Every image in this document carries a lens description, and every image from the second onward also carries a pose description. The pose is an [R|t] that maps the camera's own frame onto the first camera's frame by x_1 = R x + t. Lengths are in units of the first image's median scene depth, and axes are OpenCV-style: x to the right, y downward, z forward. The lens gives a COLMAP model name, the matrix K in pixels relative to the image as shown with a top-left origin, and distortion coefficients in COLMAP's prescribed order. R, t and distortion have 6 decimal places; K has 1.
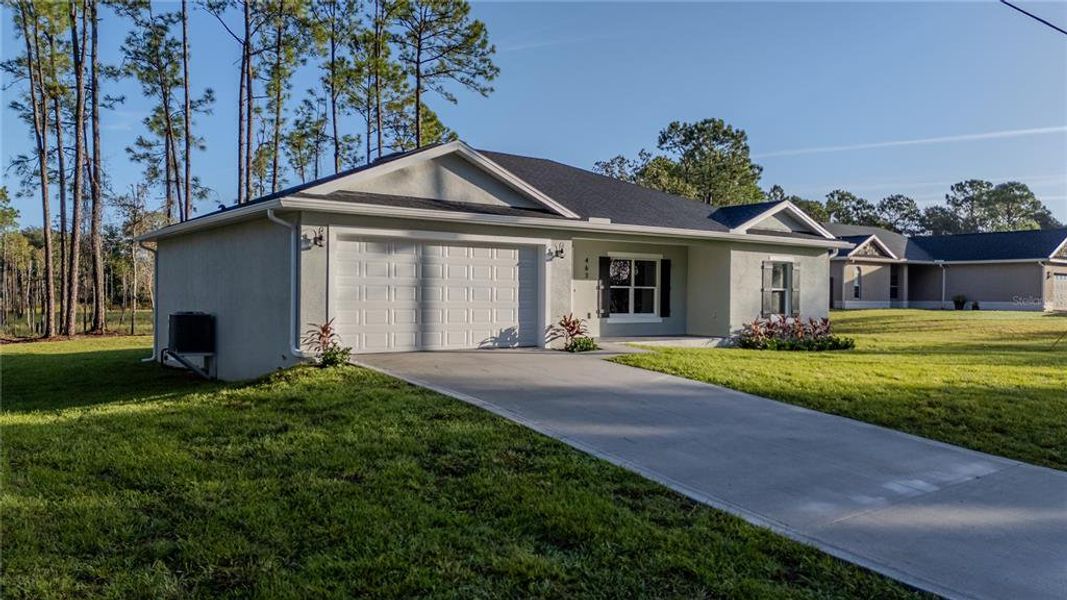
lens RADIAL K [[791.9, 0, 538.3], [0, 791.9, 307.1], [0, 0, 1]] dist [0.084098, -0.077304]
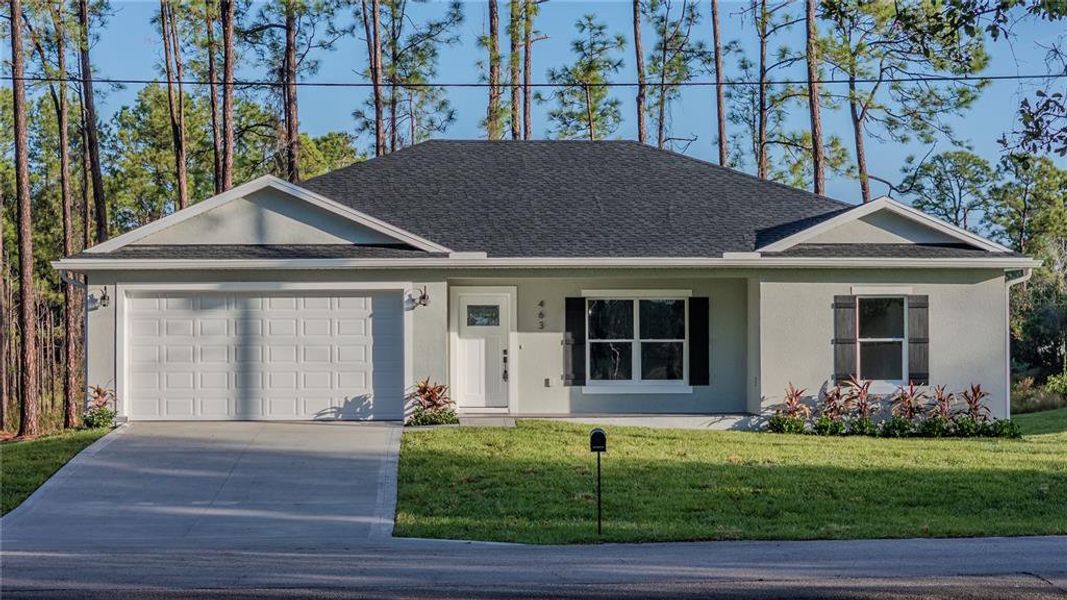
lens RADIAL K [[2277.2, 0, 533.5], [0, 2277.2, 300.0], [0, 0, 1]] dist [-0.300567, -0.035917]
pose [[0.833827, -0.024966, -0.551461, 1.161185], [0.002281, 0.999124, -0.041785, 0.021766], [0.552021, 0.033584, 0.833153, -0.683852]]
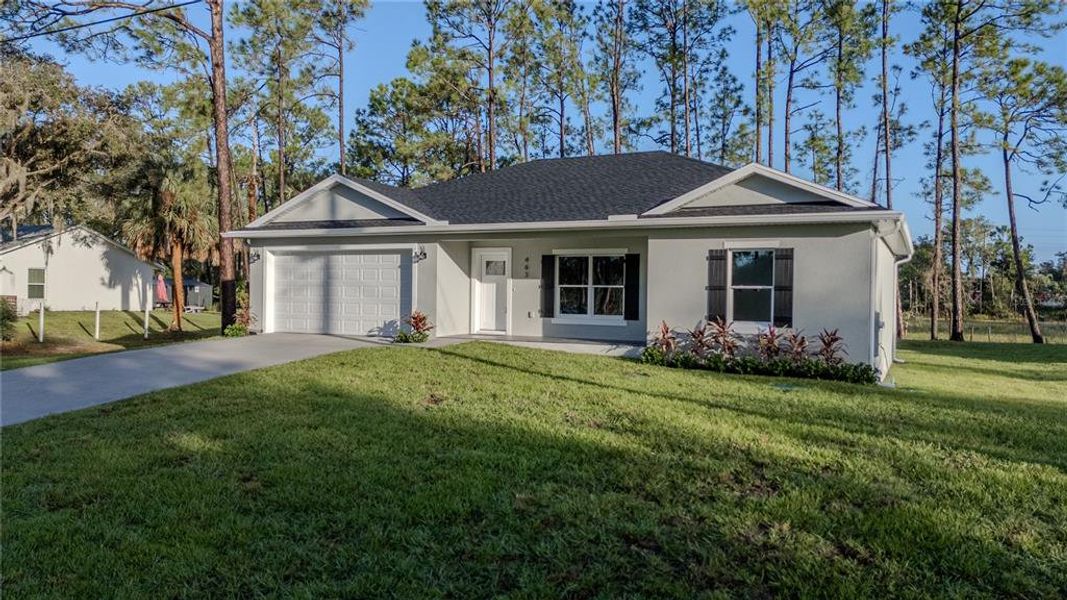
lens RADIAL K [[791.9, 0, 538.3], [0, 791.9, 307.1], [0, 0, 1]] dist [0.084098, -0.077304]
pose [[0.456063, 0.012355, -0.889862, 0.953438], [-0.023807, 0.999715, 0.001679, -0.000799], [0.889629, 0.020419, 0.456228, 0.551625]]
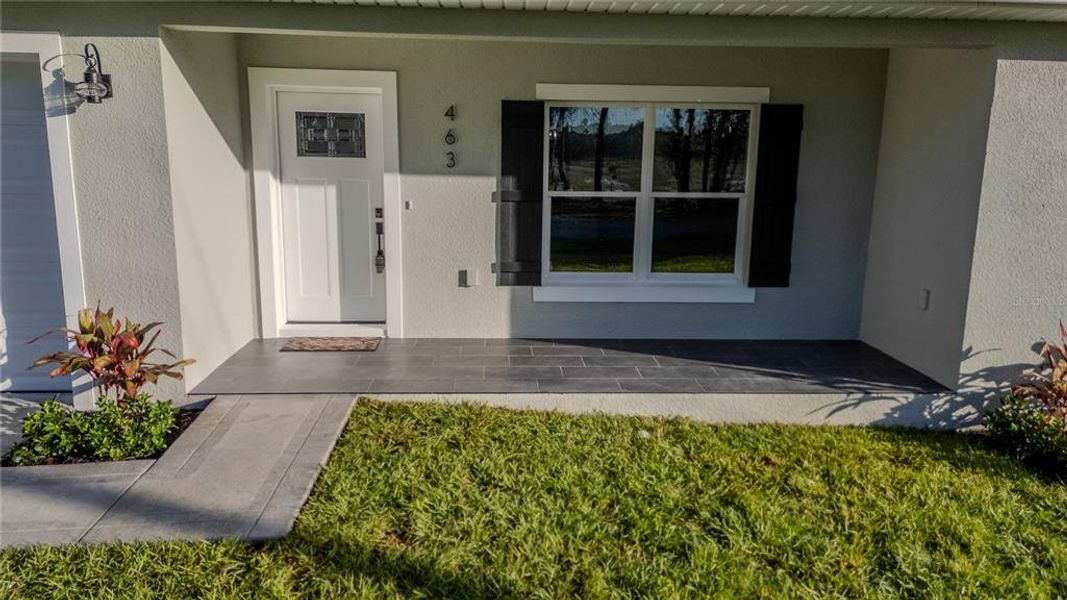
lens RADIAL K [[791.9, 0, 538.3], [0, 791.9, 307.1], [0, 0, 1]] dist [0.084098, -0.077304]
pose [[0.834500, 0.109558, -0.540006, 0.278283], [-0.016744, 0.984623, 0.173889, -0.037406], [0.550753, -0.136069, 0.823503, 0.728449]]
